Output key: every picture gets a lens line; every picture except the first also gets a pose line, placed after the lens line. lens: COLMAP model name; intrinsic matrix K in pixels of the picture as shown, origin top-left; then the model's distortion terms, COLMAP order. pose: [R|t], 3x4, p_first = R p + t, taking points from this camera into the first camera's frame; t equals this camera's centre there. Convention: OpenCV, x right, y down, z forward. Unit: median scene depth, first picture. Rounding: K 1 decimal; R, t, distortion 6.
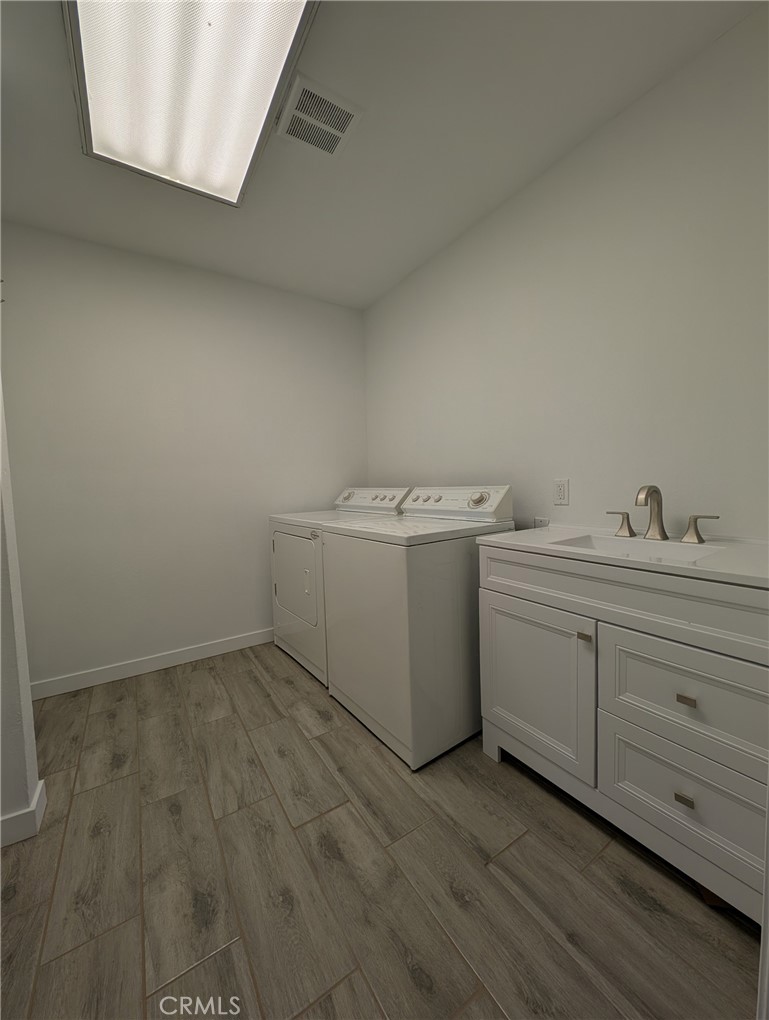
lens RADIAL K [[385.7, 0, 386.2], [0, 385.7, 510.2], [0, 0, 1]] dist [0.007956, -0.001964]
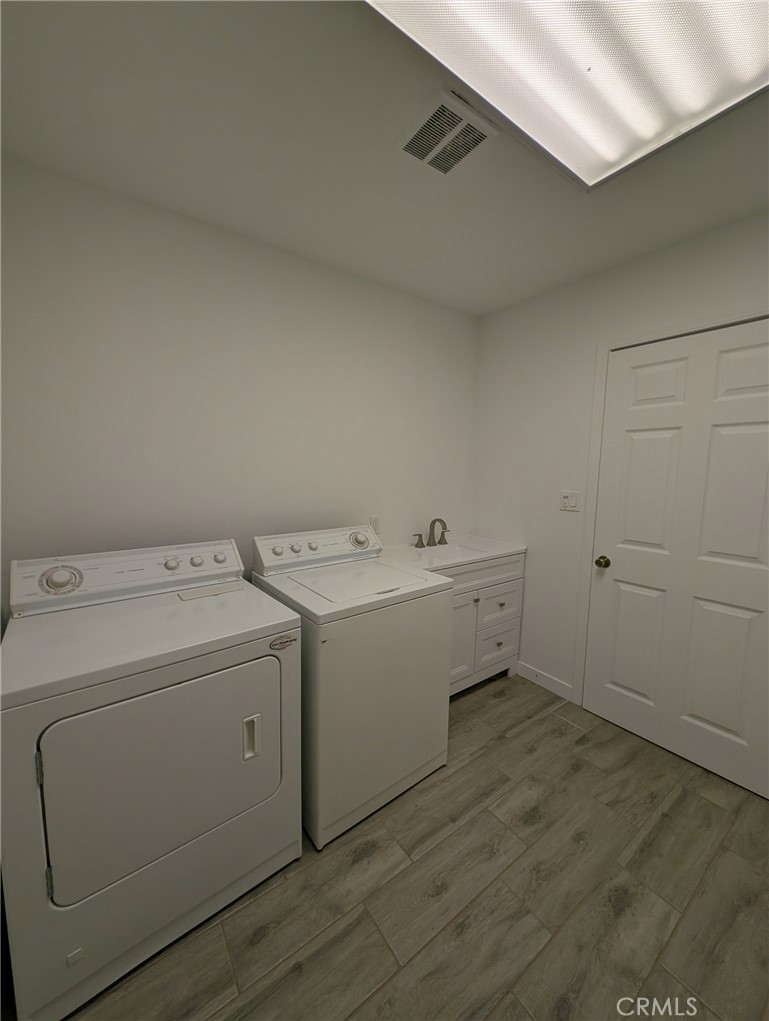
lens RADIAL K [[386.1, 0, 383.9], [0, 386.1, 513.9], [0, 0, 1]] dist [0.007956, -0.001964]
pose [[-0.037604, -0.093058, 0.994950, -1.280204], [0.061011, 0.993583, 0.095236, -0.301531], [-0.997428, 0.064285, -0.031685, 1.401210]]
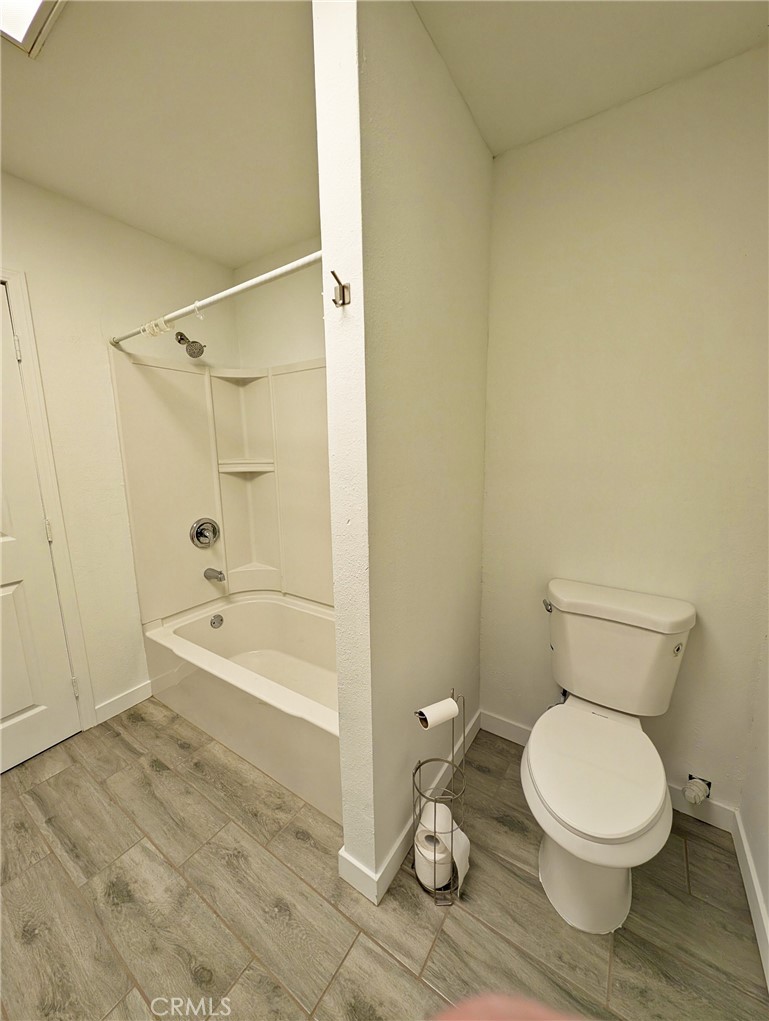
lens RADIAL K [[386.1, 0, 384.8], [0, 386.1, 499.8], [0, 0, 1]] dist [0.007956, -0.001964]
pose [[-0.920112, 0.097307, -0.379374, -0.721975], [0.012956, 0.975676, 0.218833, -0.326541], [0.391440, 0.196436, -0.898992, 1.759247]]
